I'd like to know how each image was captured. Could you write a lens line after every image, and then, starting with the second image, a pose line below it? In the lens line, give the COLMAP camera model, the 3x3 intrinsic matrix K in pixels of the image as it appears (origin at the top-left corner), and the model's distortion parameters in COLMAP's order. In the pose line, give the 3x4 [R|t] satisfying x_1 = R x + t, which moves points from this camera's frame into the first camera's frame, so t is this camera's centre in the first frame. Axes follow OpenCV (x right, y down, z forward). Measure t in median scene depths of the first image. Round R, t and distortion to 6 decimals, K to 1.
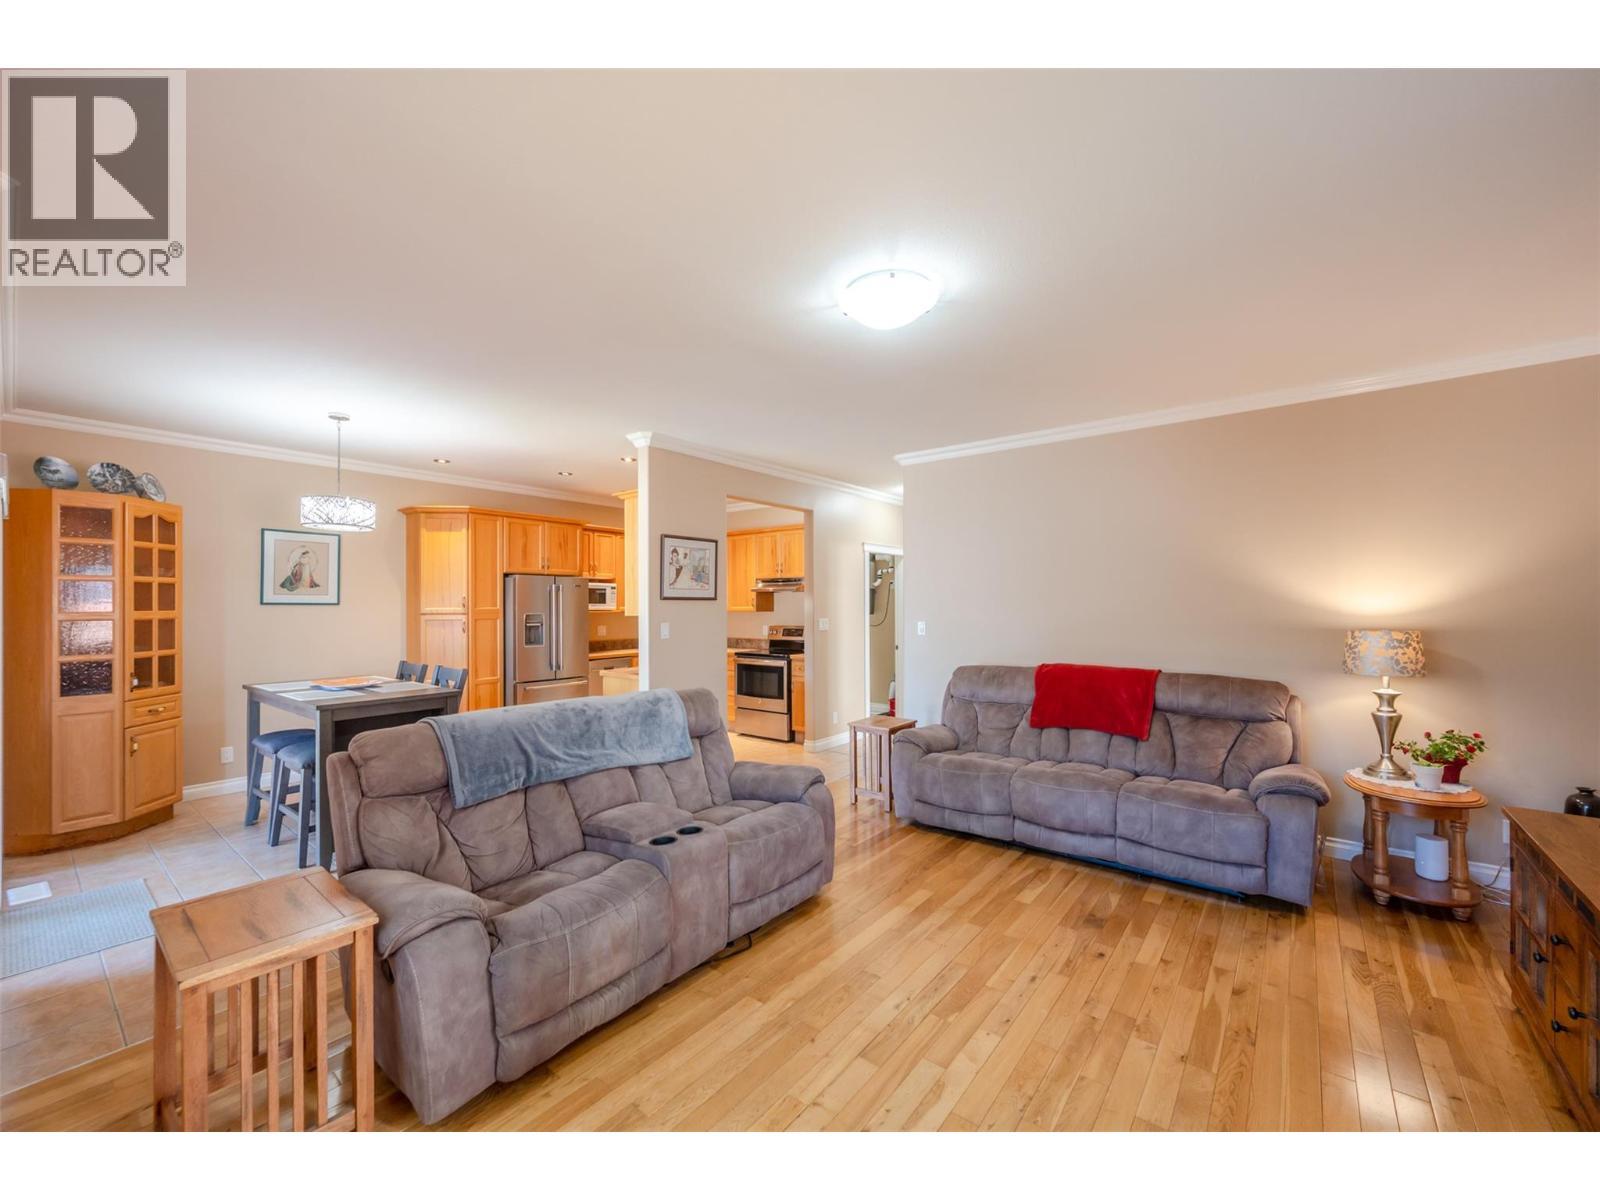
lens RADIAL K [[662.6, 0, 793.5], [0, 662.6, 598.9], [0, 0, 1]] dist [0.000989, -0.000014]
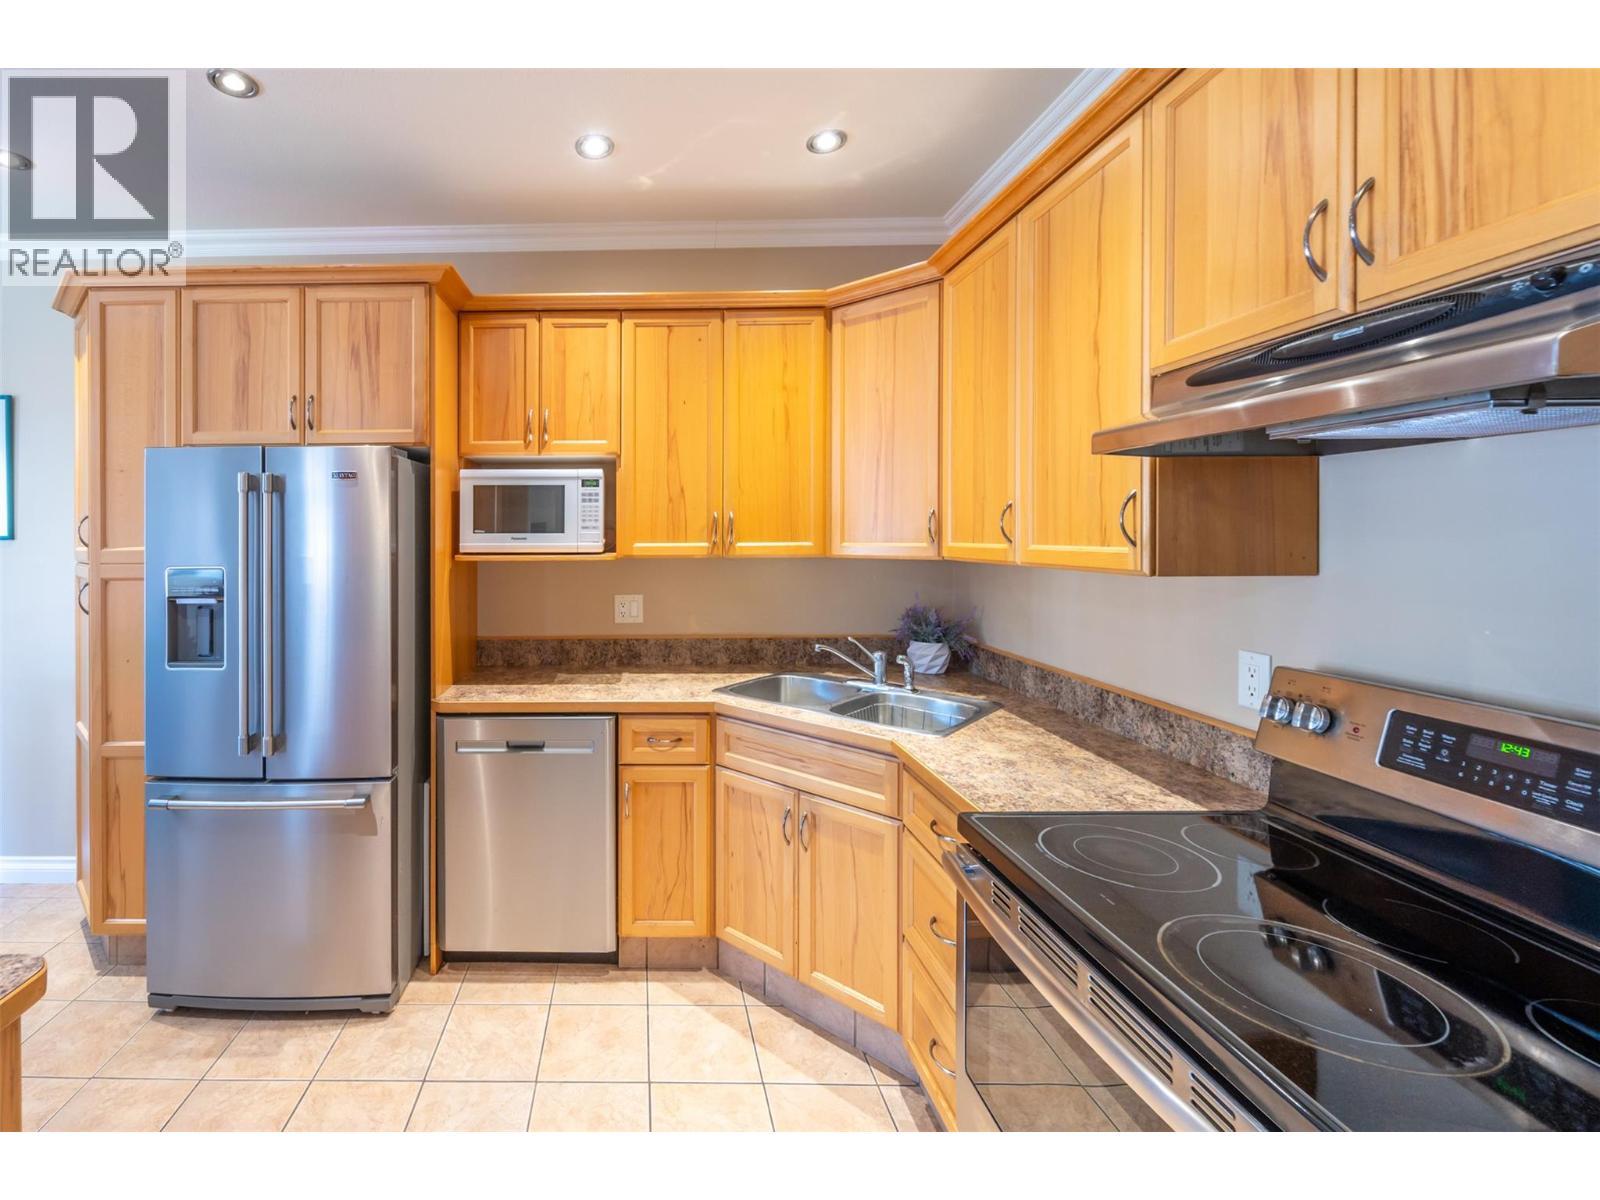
lens RADIAL K [[716.0, 0, 614.5], [0, 716.0, 538.9], [0, 0, 1]] dist [-0.001075, -0.000756]
pose [[0.611978, 0.002227, -0.790872, 0.008627], [0.011751, 0.999860, 0.011909, 0.012301], [0.790787, -0.016582, 0.611866, 1.497655]]
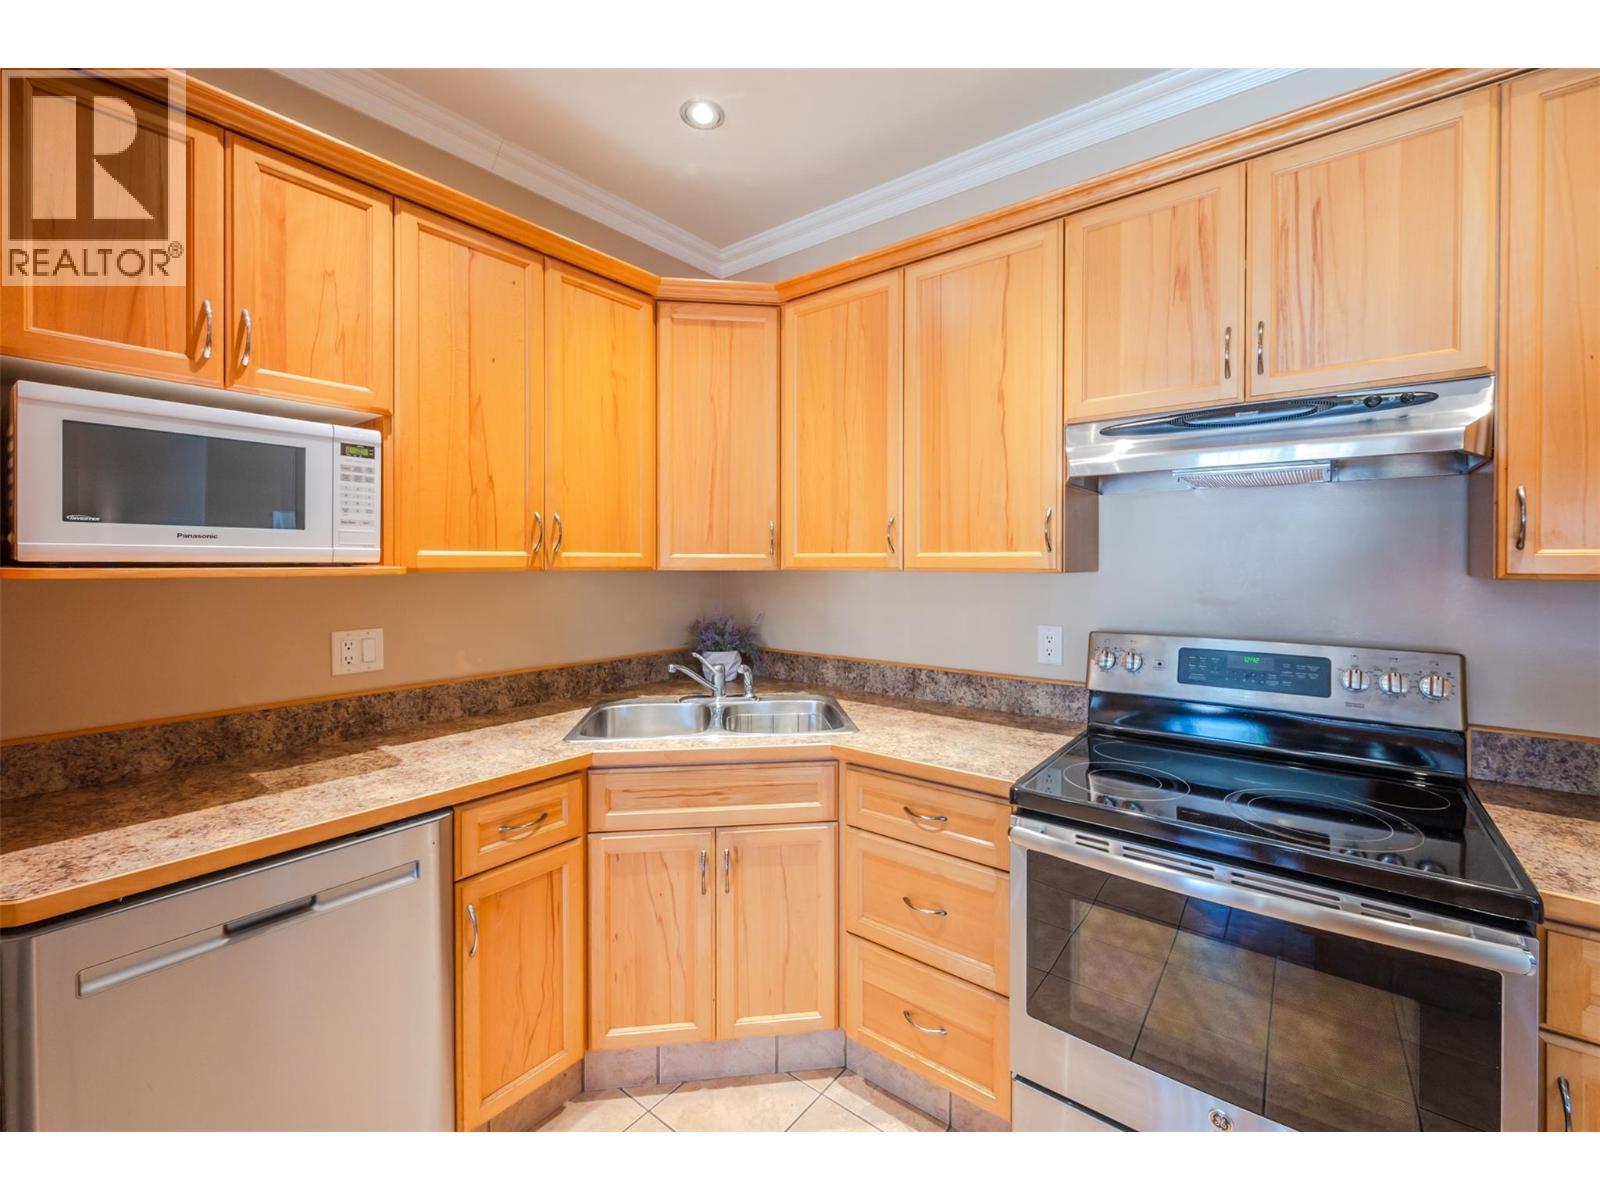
lens RADIAL K [[651.0, 0, 843.2], [0, 651.0, 569.4], [0, 0, 1]] dist [-0.001654, -0.000275]
pose [[0.998624, 0.003536, 0.052323, -0.264066], [-0.004655, 0.999763, 0.021283, 0.026692], [-0.052235, -0.021497, 0.998403, 1.498150]]
